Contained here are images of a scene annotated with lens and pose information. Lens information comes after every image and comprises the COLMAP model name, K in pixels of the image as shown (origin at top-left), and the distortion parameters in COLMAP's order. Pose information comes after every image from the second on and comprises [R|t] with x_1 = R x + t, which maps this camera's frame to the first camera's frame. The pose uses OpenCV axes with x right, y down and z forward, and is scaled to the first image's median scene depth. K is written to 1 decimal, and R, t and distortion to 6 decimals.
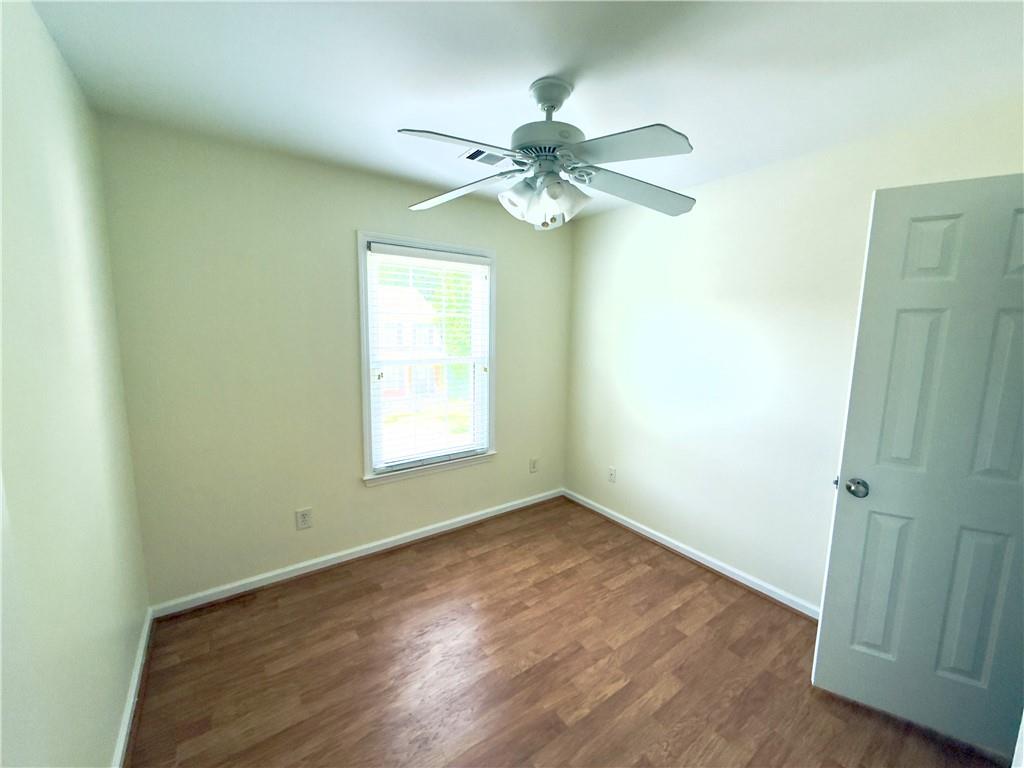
lens RADIAL K [[410.7, 0, 512.0], [0, 410.7, 384.0], [0, 0, 1]] dist [0.001832, 0.000455]
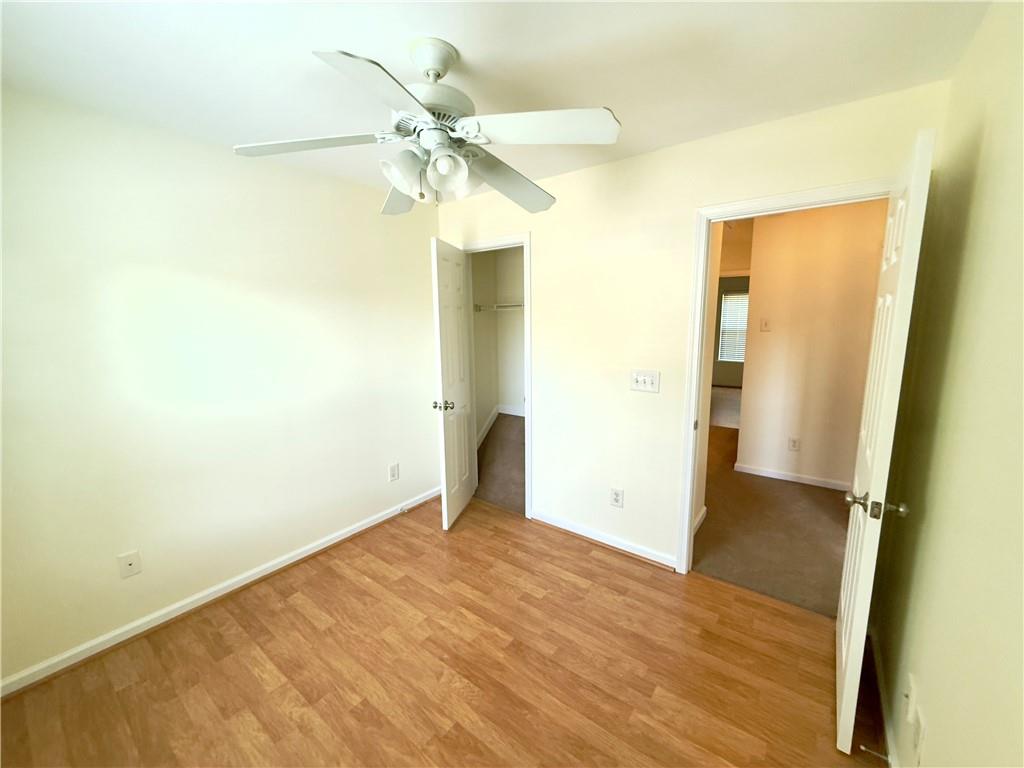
lens RADIAL K [[410.7, 0, 512.0], [0, 410.7, 384.0], [0, 0, 1]] dist [0.001832, 0.000455]
pose [[-0.287700, -0.165153, 0.943373, -0.706006], [0.137632, 0.967665, 0.211379, -0.137044], [-0.947780, 0.190652, -0.255667, 0.915046]]
